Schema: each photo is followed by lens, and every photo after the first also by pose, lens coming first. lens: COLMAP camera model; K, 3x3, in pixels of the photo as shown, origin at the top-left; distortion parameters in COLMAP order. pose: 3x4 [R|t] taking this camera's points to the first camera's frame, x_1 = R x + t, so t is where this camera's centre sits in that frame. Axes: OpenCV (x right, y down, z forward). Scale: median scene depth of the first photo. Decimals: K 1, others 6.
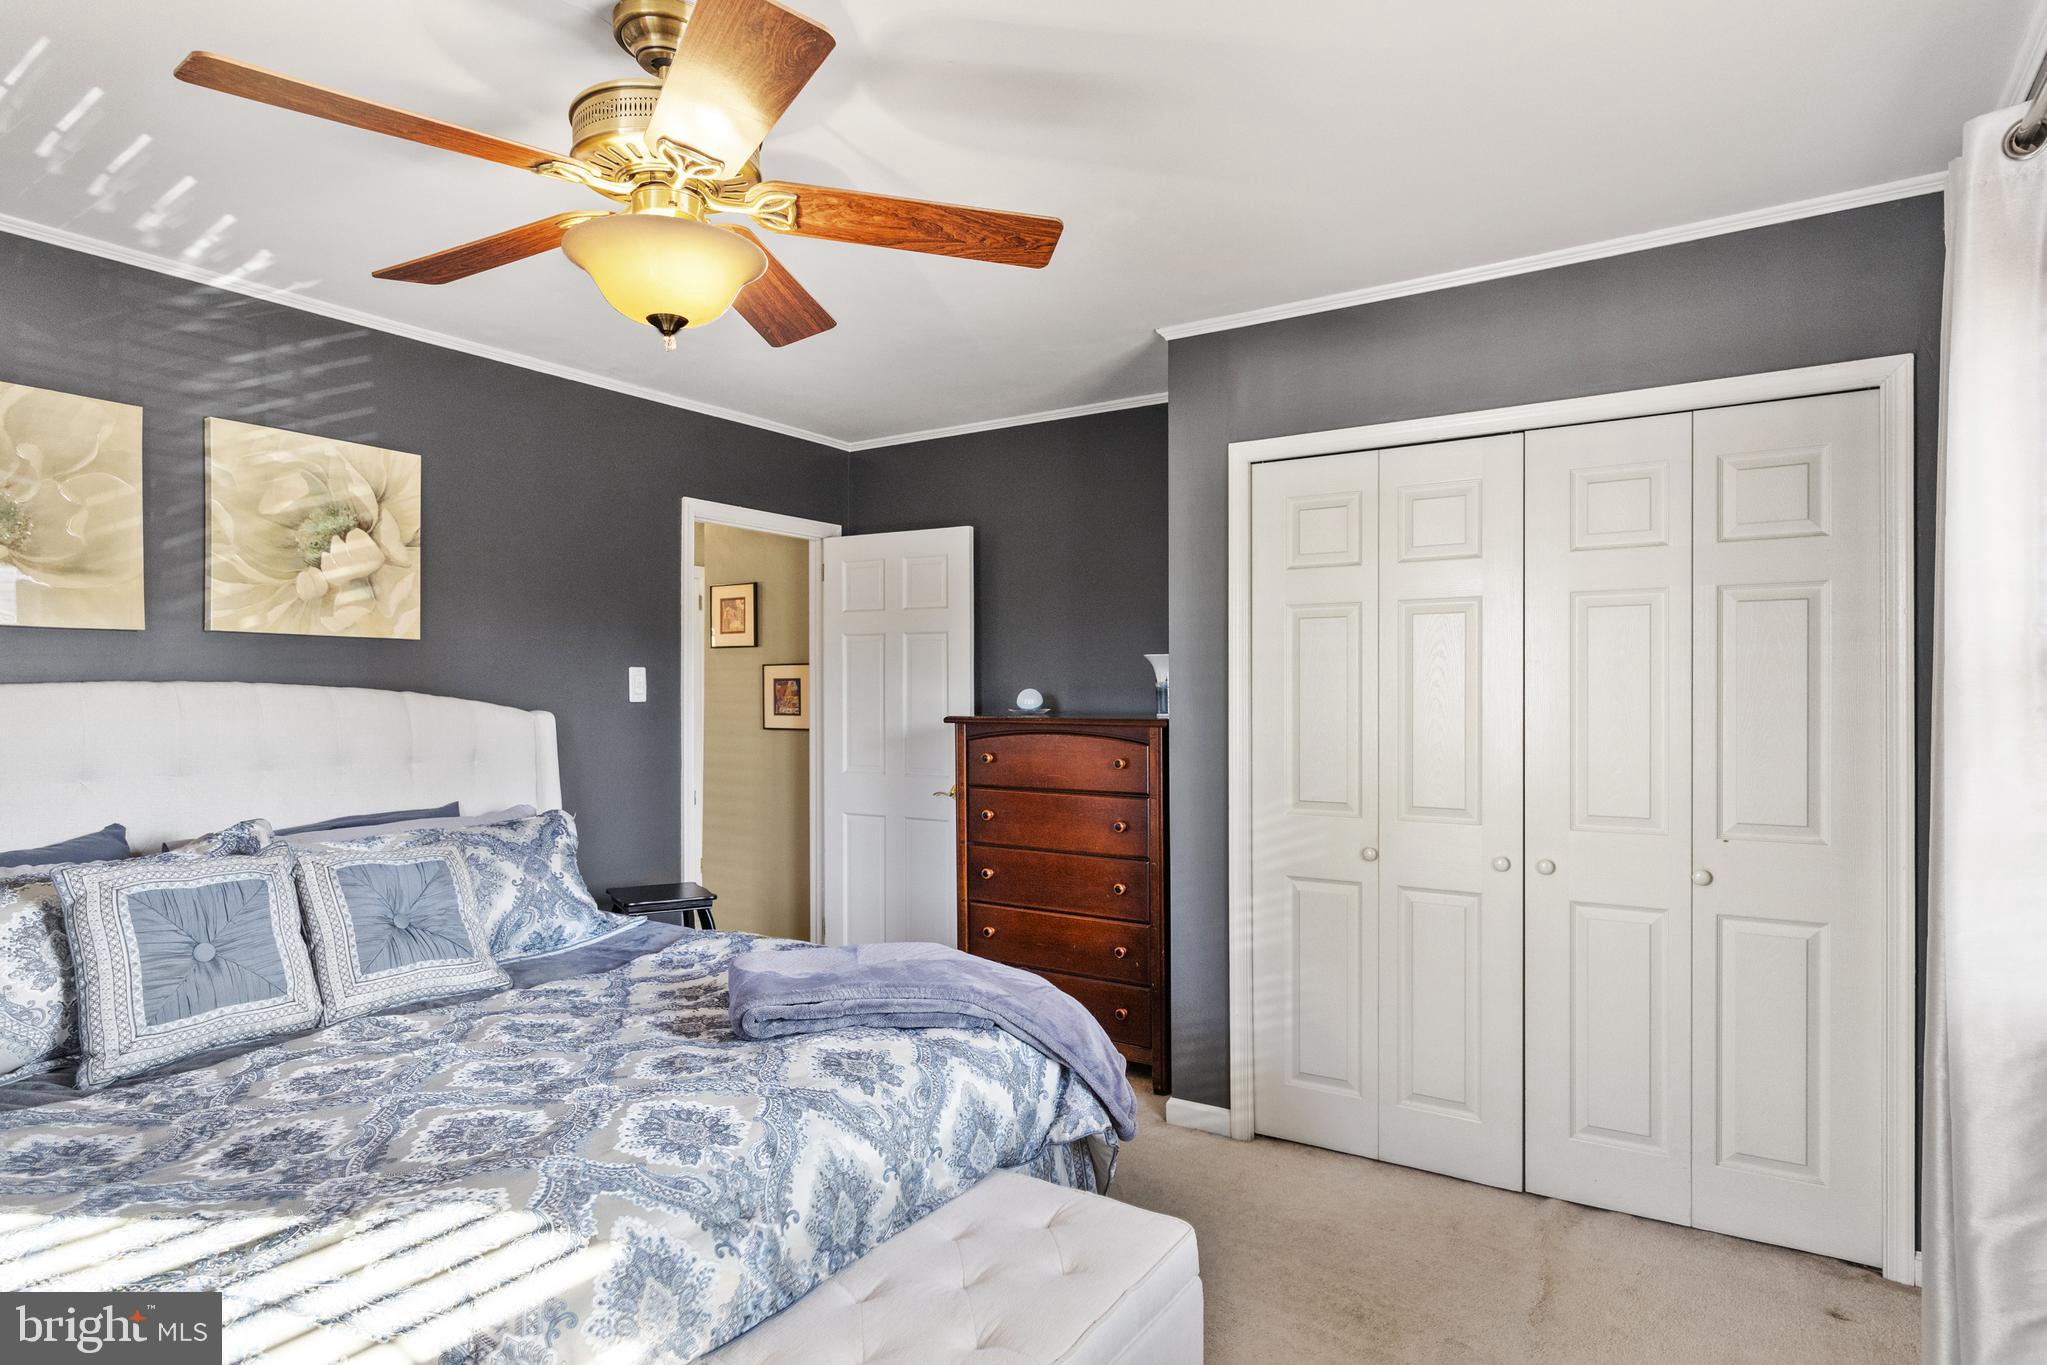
lens RADIAL K [[1139.4, 0, 1028.9], [0, 1139.4, 701.0], [0, 0, 1]] dist [0.003201, 0.001221]
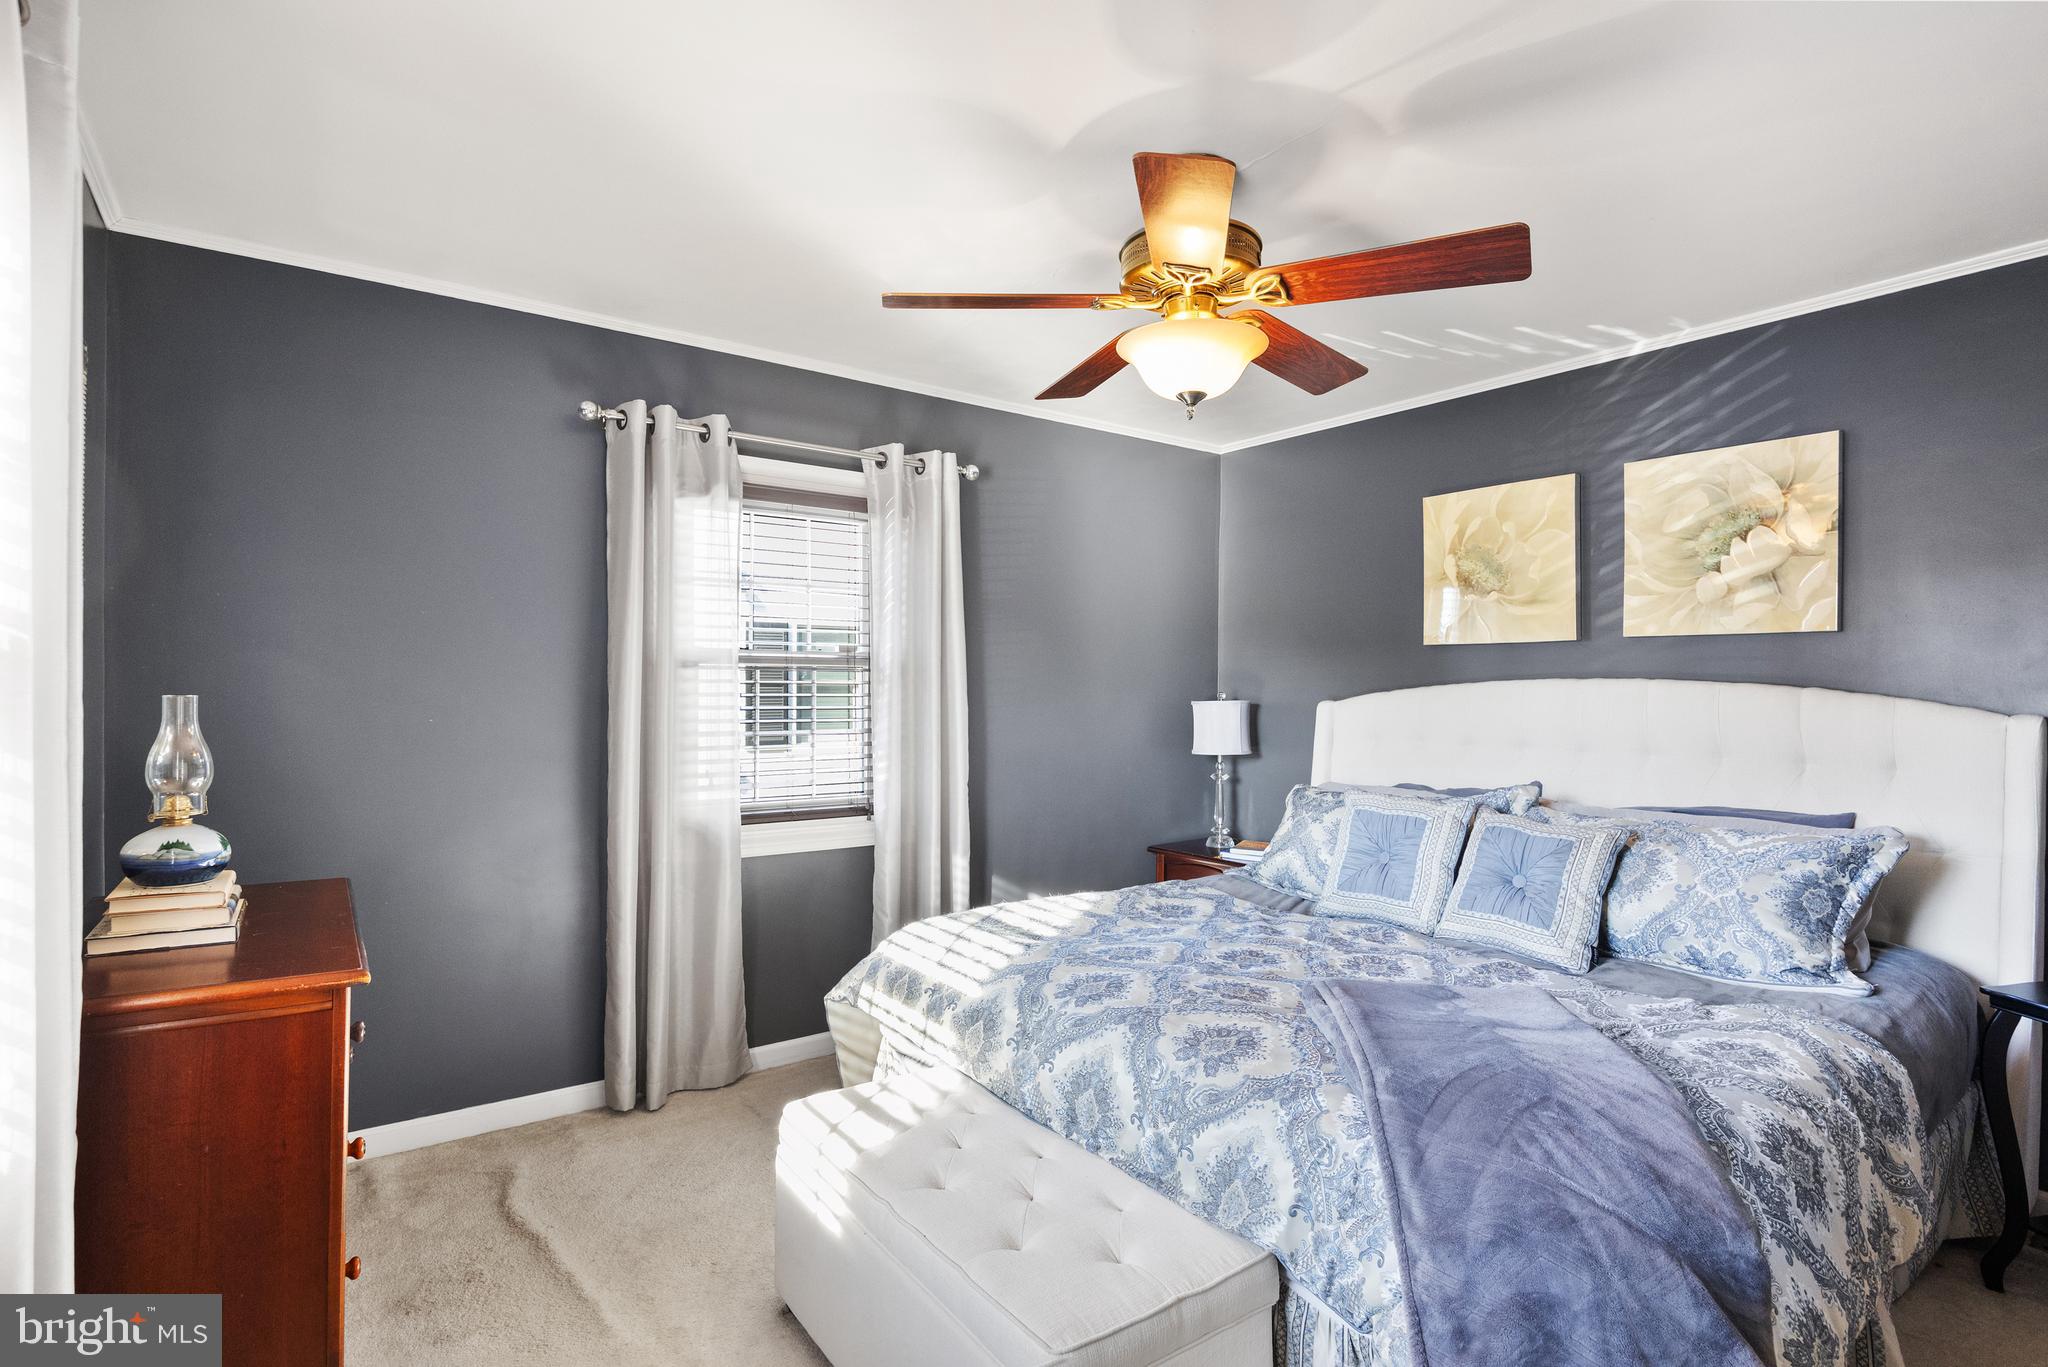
lens RADIAL K [[1058.7, 0, 1067.4], [0, 1058.7, 677.8], [0, 0, 1]] dist [-0.002383, -0.000241]
pose [[-0.373995, -0.005671, -0.927413, 0.541162], [-0.013365, 0.999910, -0.000724, -0.008264], [0.927334, 0.012124, -0.374037, 0.830067]]
